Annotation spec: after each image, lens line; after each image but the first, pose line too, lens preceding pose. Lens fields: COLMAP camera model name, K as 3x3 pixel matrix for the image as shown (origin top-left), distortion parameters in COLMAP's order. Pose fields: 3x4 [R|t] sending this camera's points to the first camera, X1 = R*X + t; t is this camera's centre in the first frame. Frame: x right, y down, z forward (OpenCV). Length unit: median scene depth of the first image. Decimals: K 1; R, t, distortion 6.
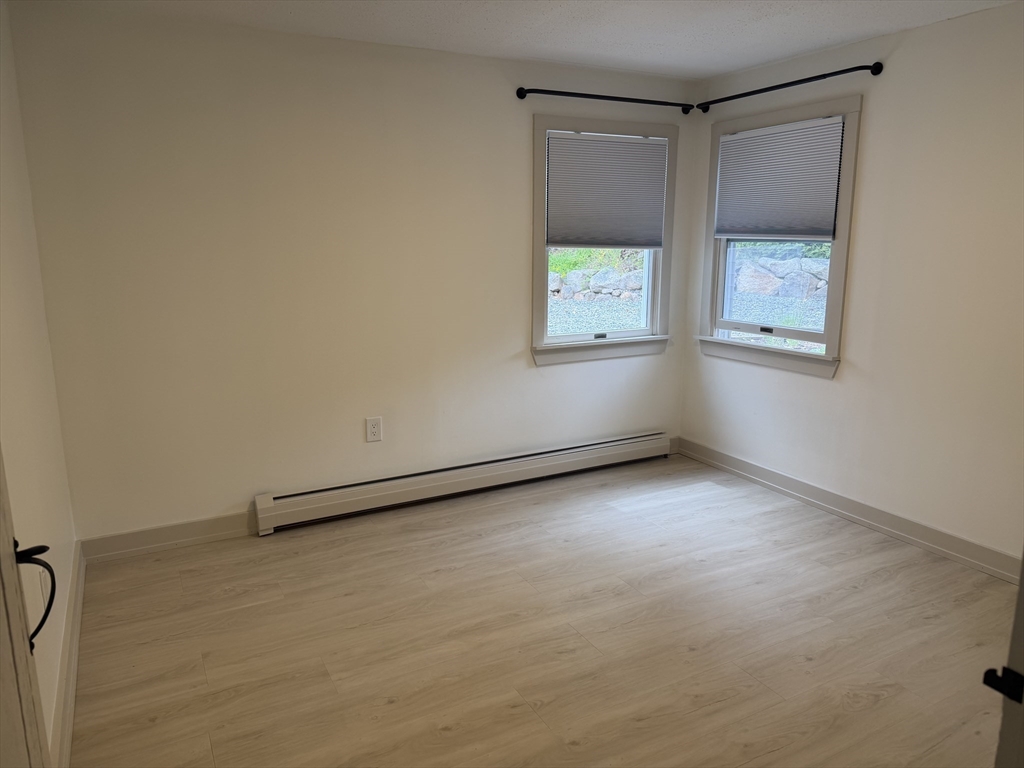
lens RADIAL K [[721.2, 0, 523.1], [0, 721.2, 387.5], [0, 0, 1]] dist [0.079920, -0.118505]
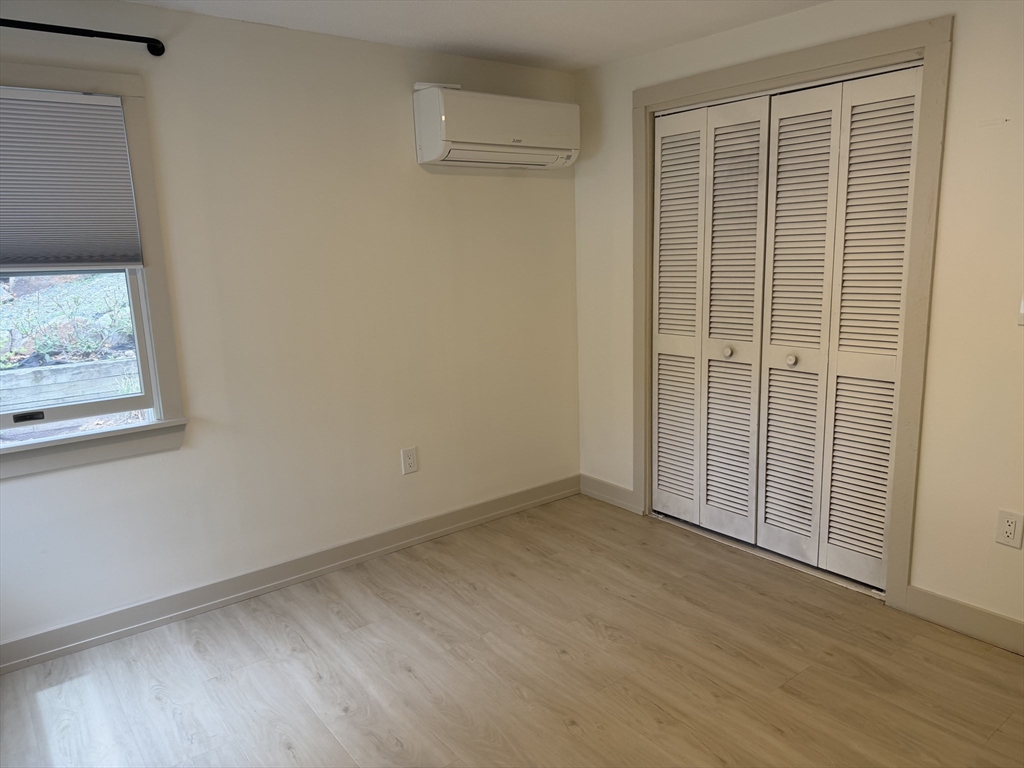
lens RADIAL K [[721.2, 0, 523.1], [0, 721.2, 387.5], [0, 0, 1]] dist [0.079920, -0.118505]
pose [[-0.163947, -0.182503, 0.969440, -0.392418], [0.234274, 0.947419, 0.217976, -0.164929], [-0.958247, 0.262851, -0.112571, 0.783669]]
